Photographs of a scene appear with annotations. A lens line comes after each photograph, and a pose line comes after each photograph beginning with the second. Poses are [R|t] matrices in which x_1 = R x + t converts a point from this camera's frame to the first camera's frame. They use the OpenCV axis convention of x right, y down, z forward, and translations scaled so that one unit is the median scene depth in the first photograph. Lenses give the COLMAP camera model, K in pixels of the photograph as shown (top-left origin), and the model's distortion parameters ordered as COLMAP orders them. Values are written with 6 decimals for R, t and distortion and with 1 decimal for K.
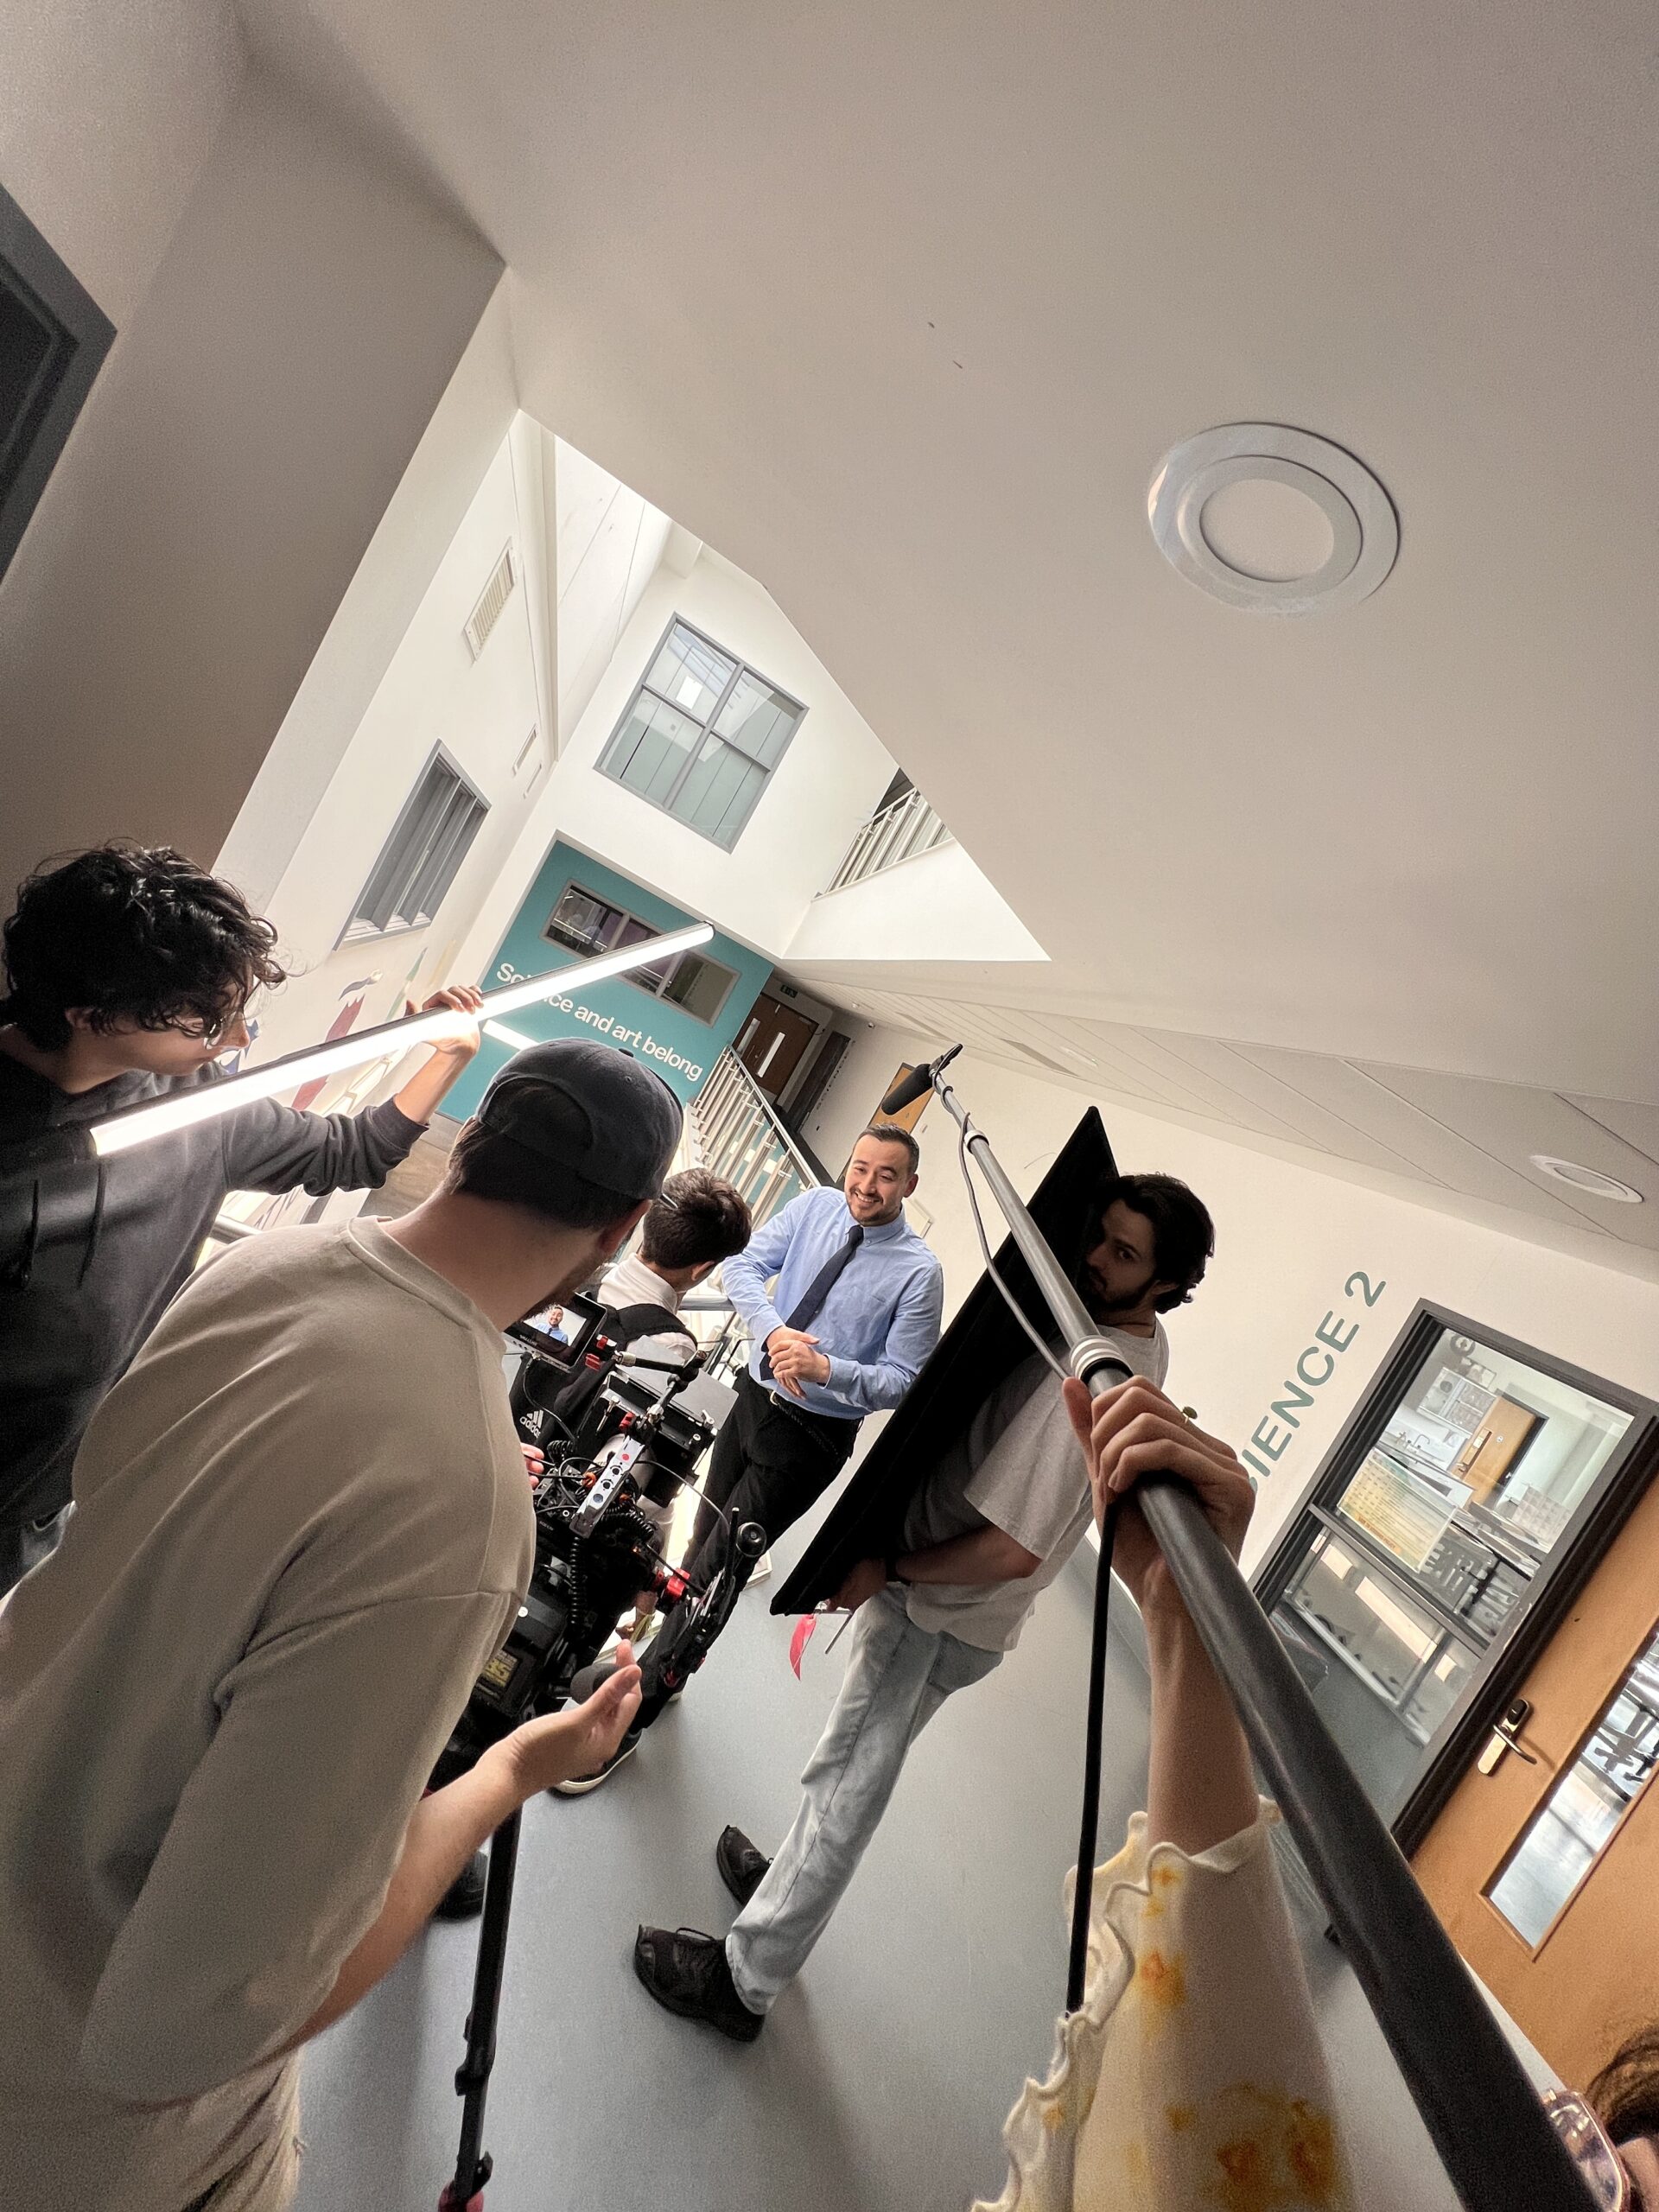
lens RADIAL K [[888.7, 0, 827.5], [0, 888.7, 1105.3], [0, 0, 1]] dist [-0.000108, -0.000001]
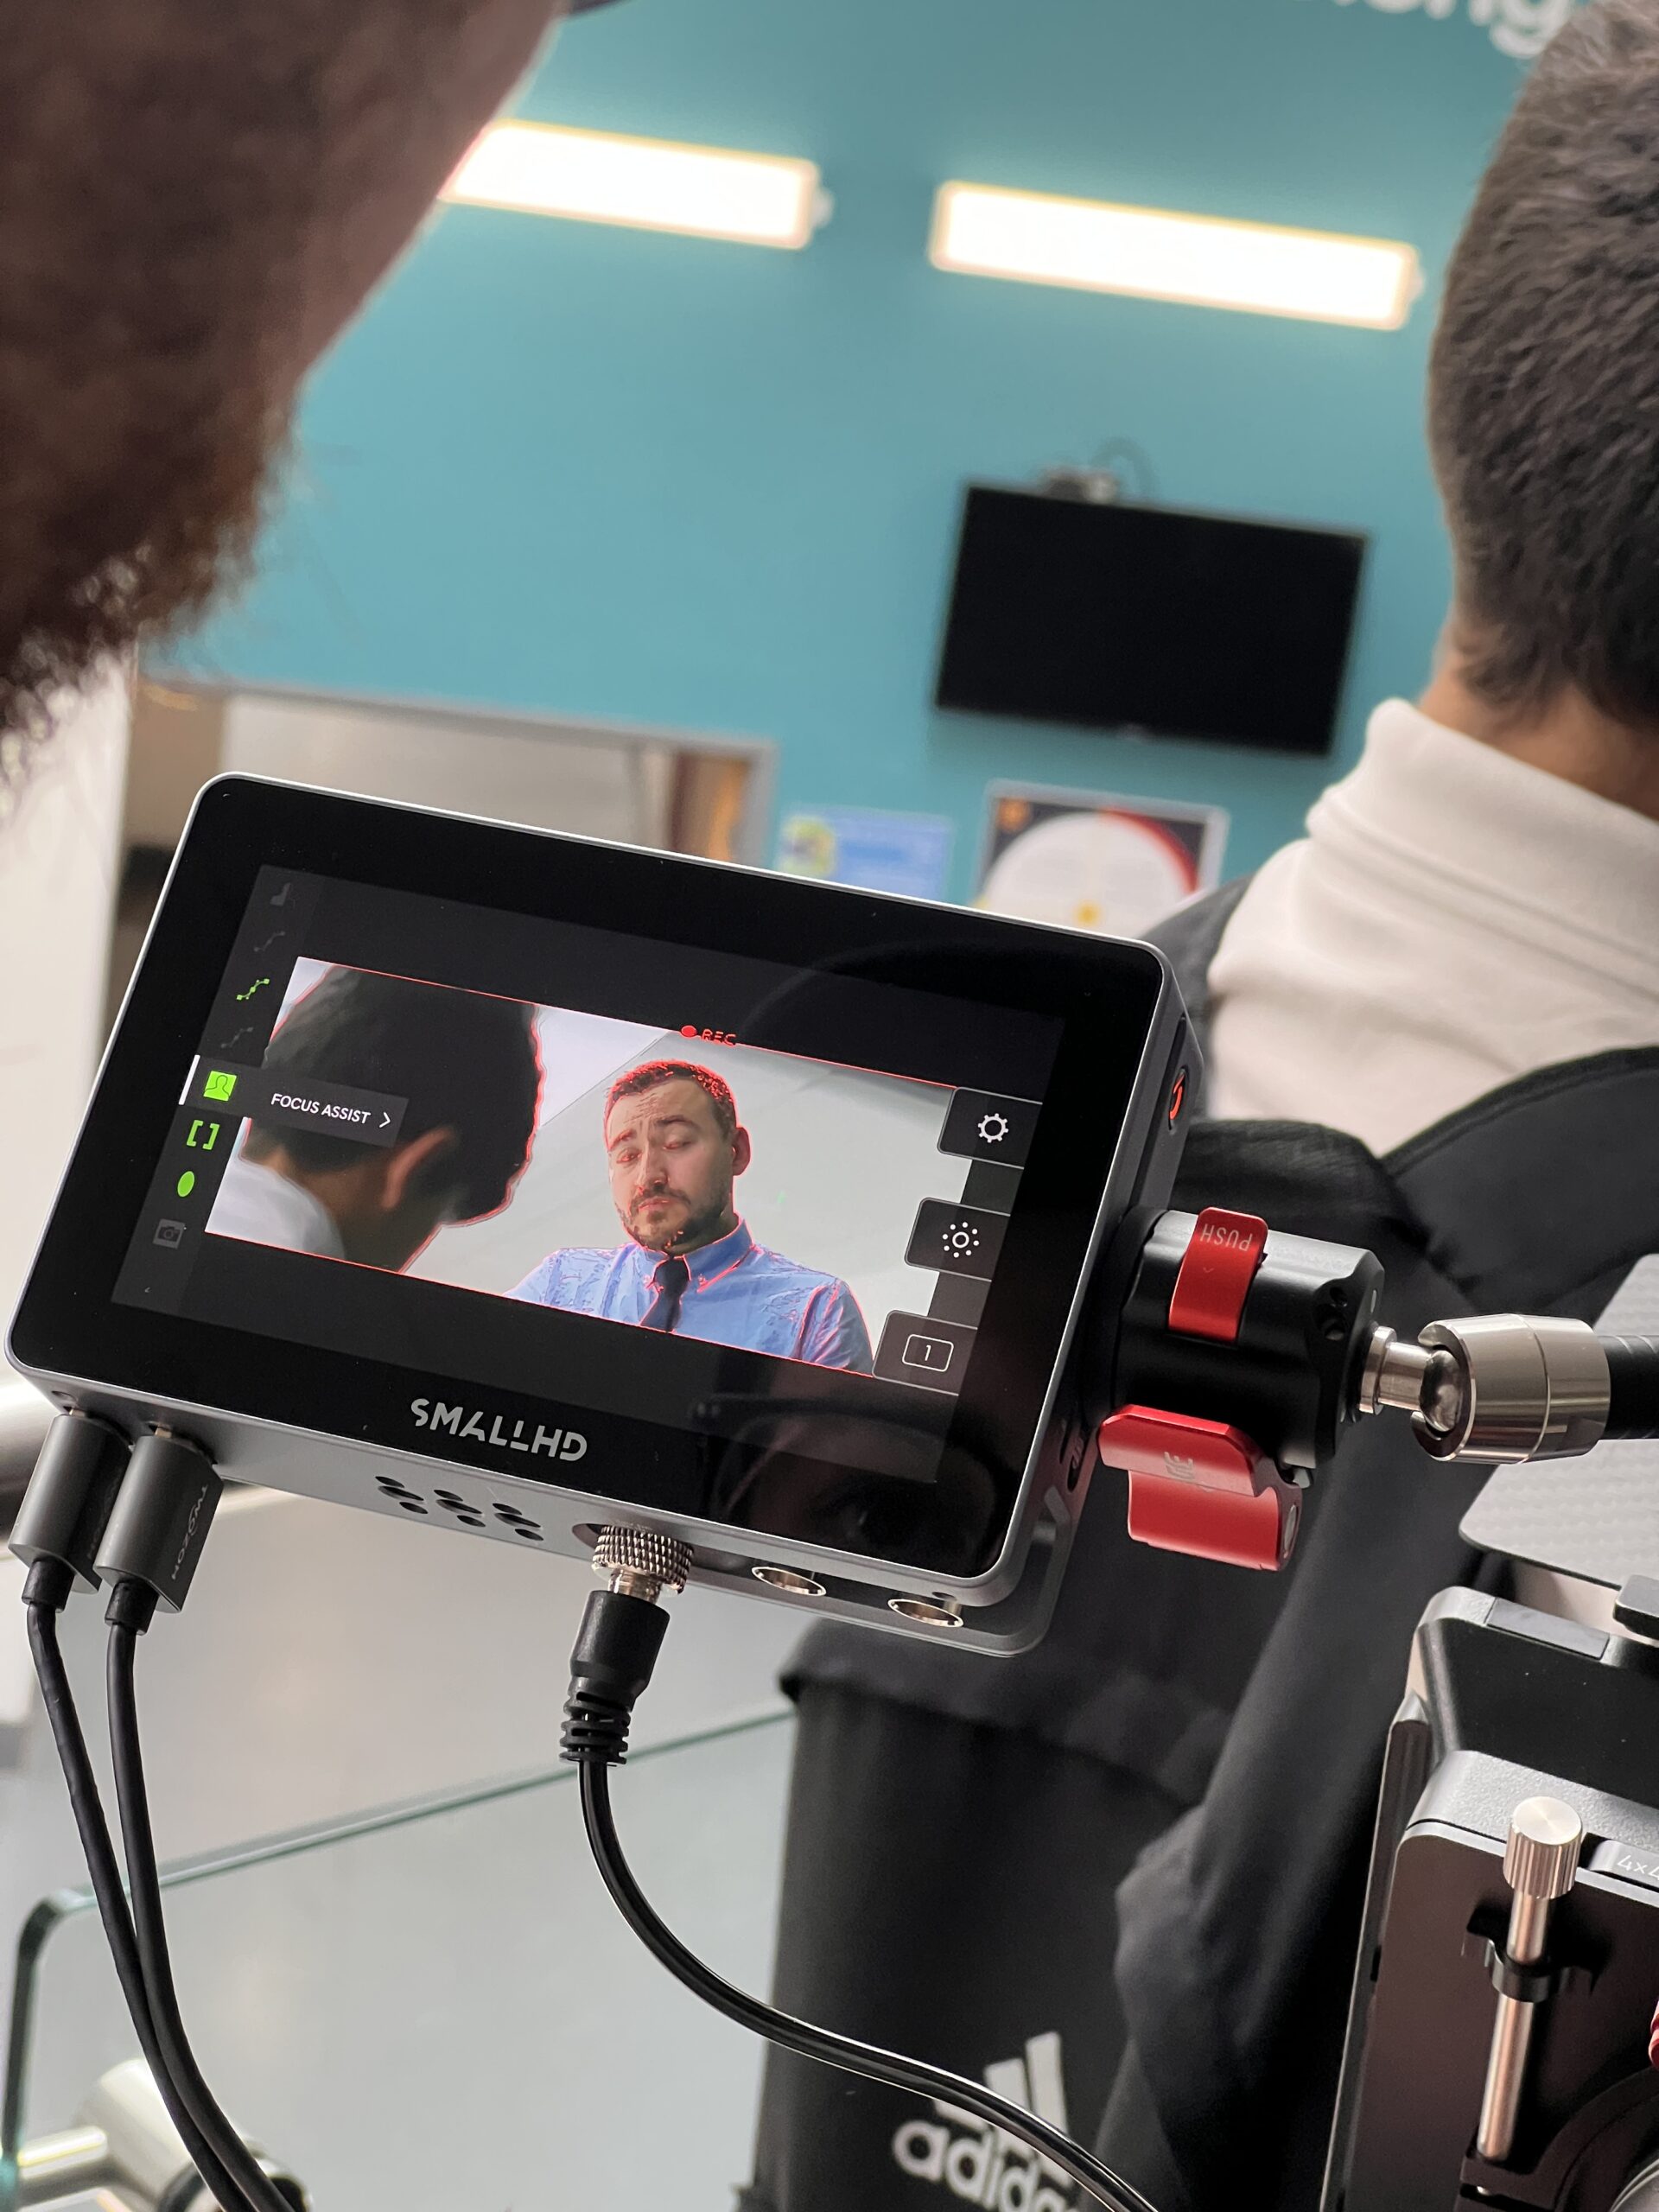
lens RADIAL K [[4966.8, 0, 829.6], [0, 4966.8, 1106.2], [0, 0, 1]] dist [0.002506, 0.000000]
pose [[0.906317, -0.252013, -0.339233, -0.099938], [0.305615, 0.945274, 0.114265, 0.162616], [0.291872, -0.207236, 0.933737, 0.463017]]
